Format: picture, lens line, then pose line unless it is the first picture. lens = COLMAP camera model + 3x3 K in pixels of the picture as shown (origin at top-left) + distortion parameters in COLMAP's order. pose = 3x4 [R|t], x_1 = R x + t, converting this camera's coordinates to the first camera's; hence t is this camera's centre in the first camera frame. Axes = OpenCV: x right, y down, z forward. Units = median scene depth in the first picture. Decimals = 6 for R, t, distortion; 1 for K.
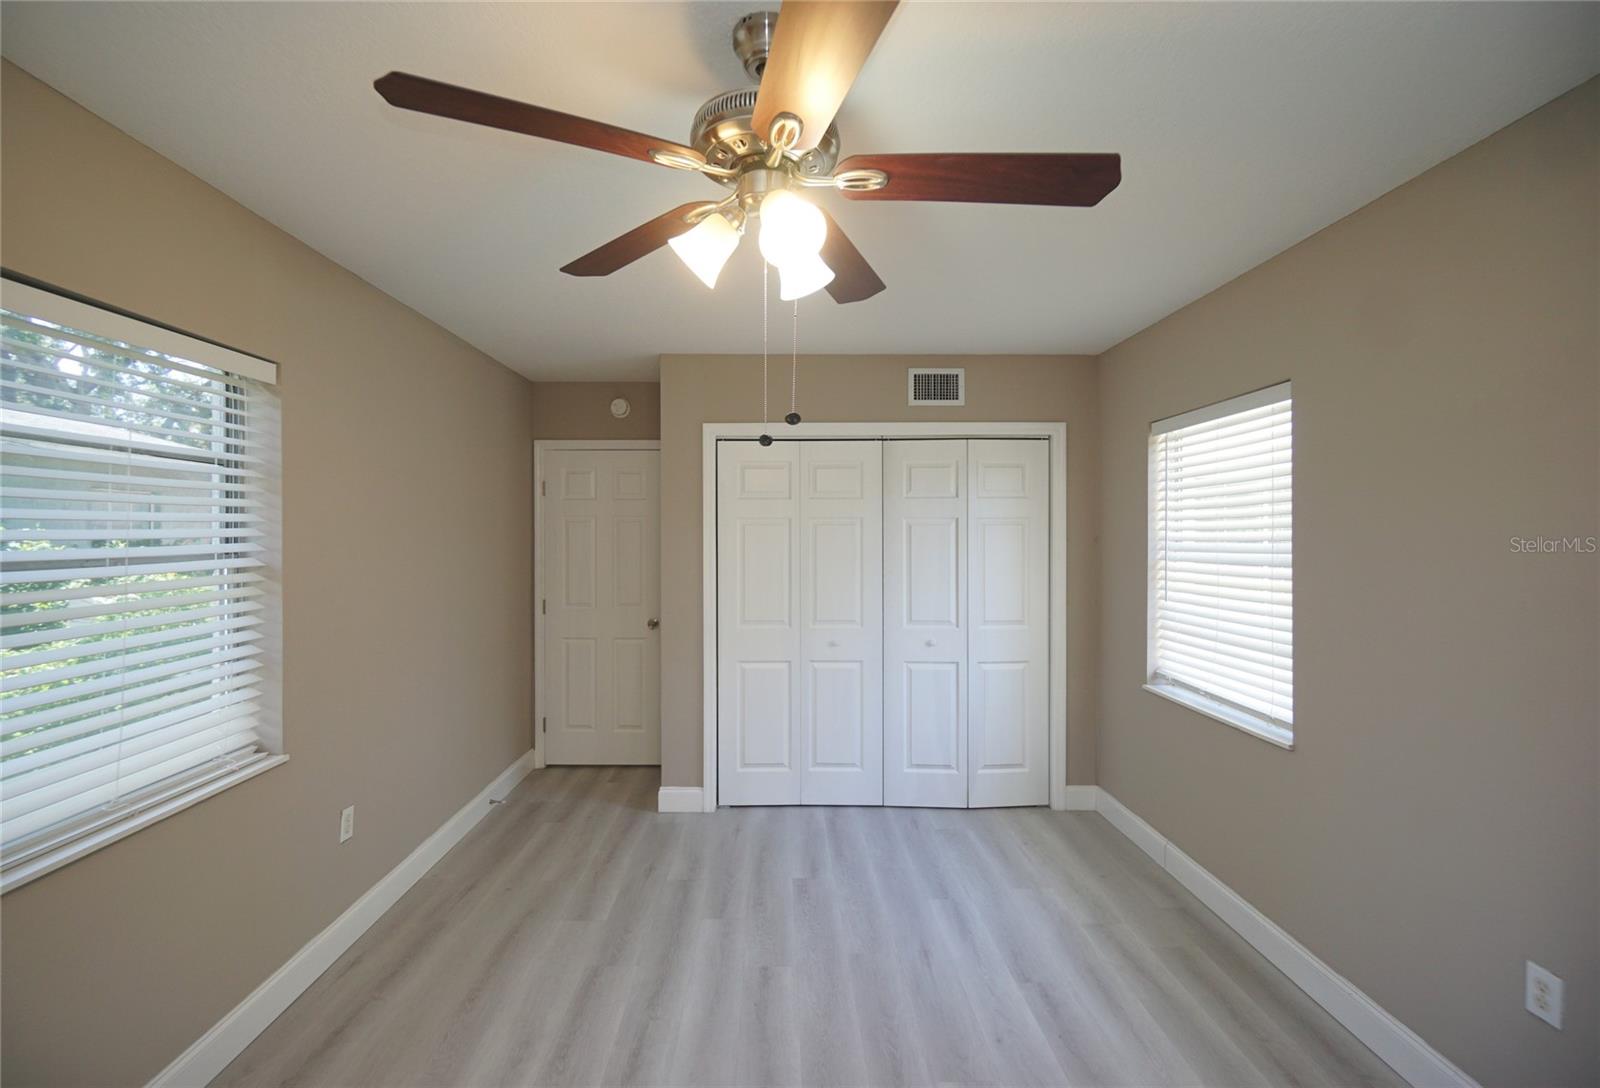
lens RADIAL K [[697.0, 0, 777.8], [0, 697.0, 540.7], [0, 0, 1]] dist [-0.011343, 0.000070]
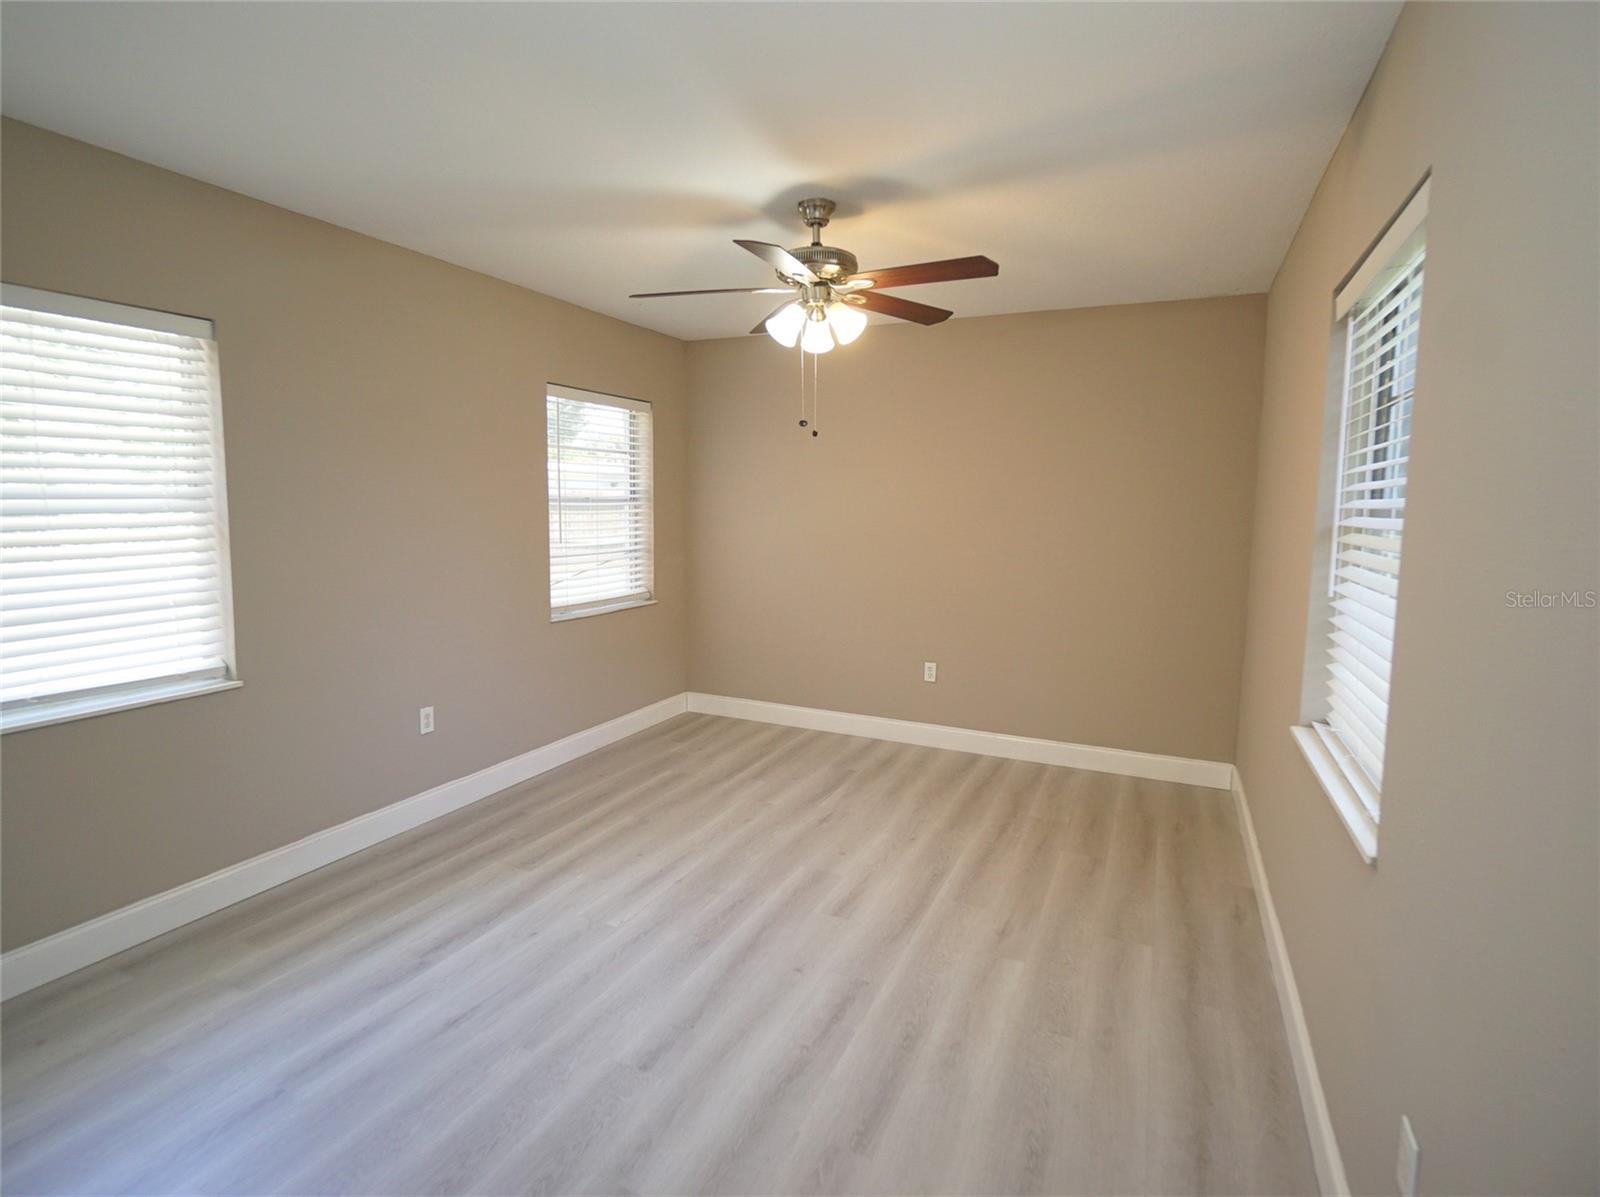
lens RADIAL K [[806.8, 0, 797.9], [0, 806.8, 591.0], [0, 0, 1]] dist [-0.032465, -0.000232]
pose [[-0.907734, -0.057704, 0.415559, -0.324782], [-0.008379, 0.992792, 0.119554, 0.006199], [-0.419463, 0.105041, -0.901675, 1.087383]]
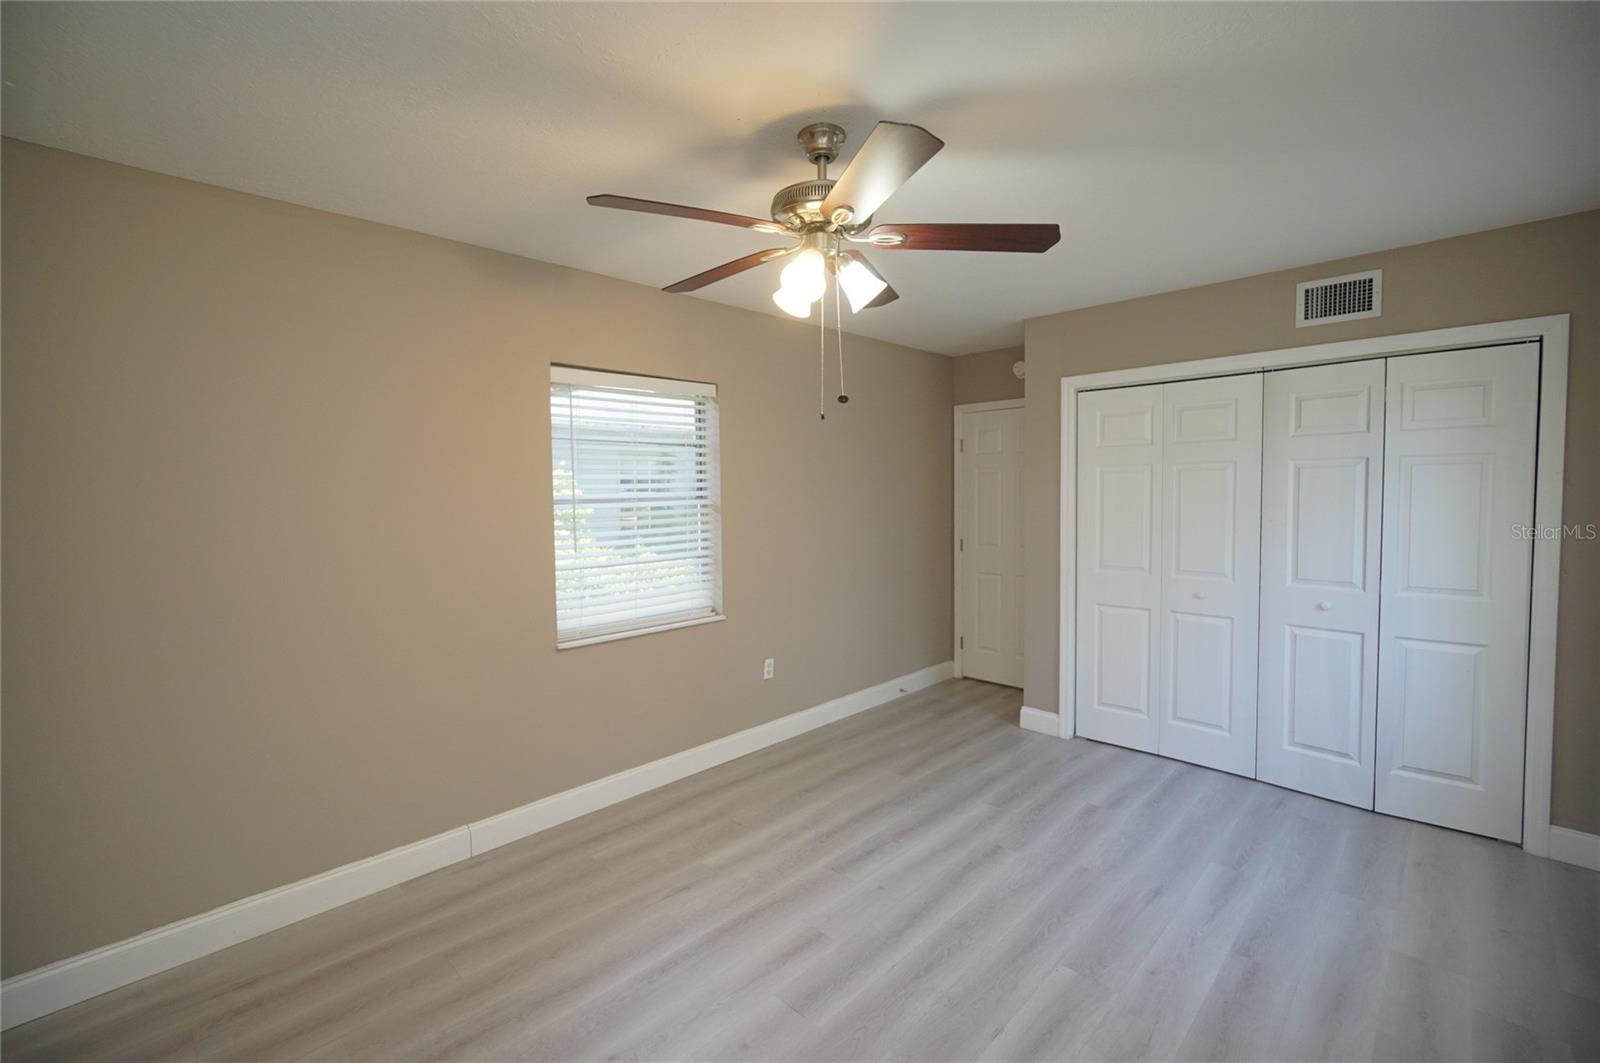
lens RADIAL K [[678.3, 0, 802.0], [0, 678.3, 523.5], [0, 0, 1]] dist [-0.003809, 0.000382]
pose [[0.716558, 0.027289, -0.696994, 0.352910], [0.005423, 0.998986, 0.044688, 0.006108], [0.697507, -0.035801, 0.715683, -0.030844]]
